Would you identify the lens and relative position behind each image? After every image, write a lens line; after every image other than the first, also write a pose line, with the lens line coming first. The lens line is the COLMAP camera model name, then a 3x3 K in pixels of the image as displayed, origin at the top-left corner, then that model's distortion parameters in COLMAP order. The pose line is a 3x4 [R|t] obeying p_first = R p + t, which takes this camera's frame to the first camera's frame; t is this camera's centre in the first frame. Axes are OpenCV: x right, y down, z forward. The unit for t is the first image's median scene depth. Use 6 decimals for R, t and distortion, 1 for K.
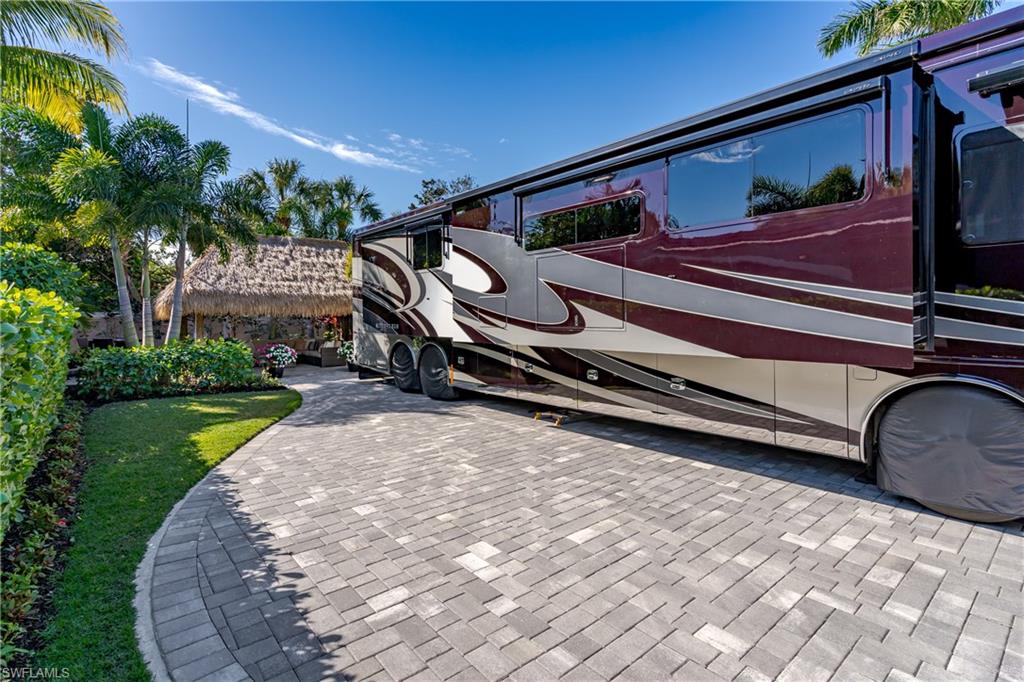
lens RADIAL K [[501.9, 0, 513.3], [0, 501.9, 320.9], [0, 0, 1]] dist [-0.000956, -0.001241]
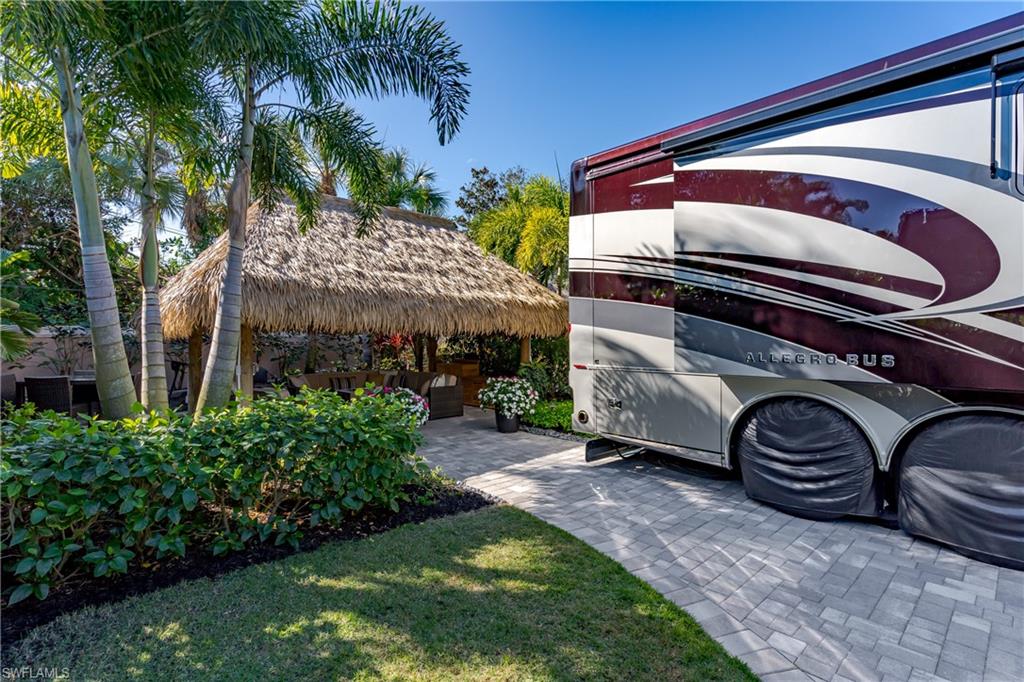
lens RADIAL K [[501.9, 0, 514.0], [0, 501.9, 340.2], [0, 0, 1]] dist [-0.000956, -0.001241]
pose [[0.998628, 0.007048, 0.051887, -0.351095], [-0.006723, 0.999957, -0.006439, -0.000020], [-0.051930, 0.006081, 0.998632, 0.441256]]
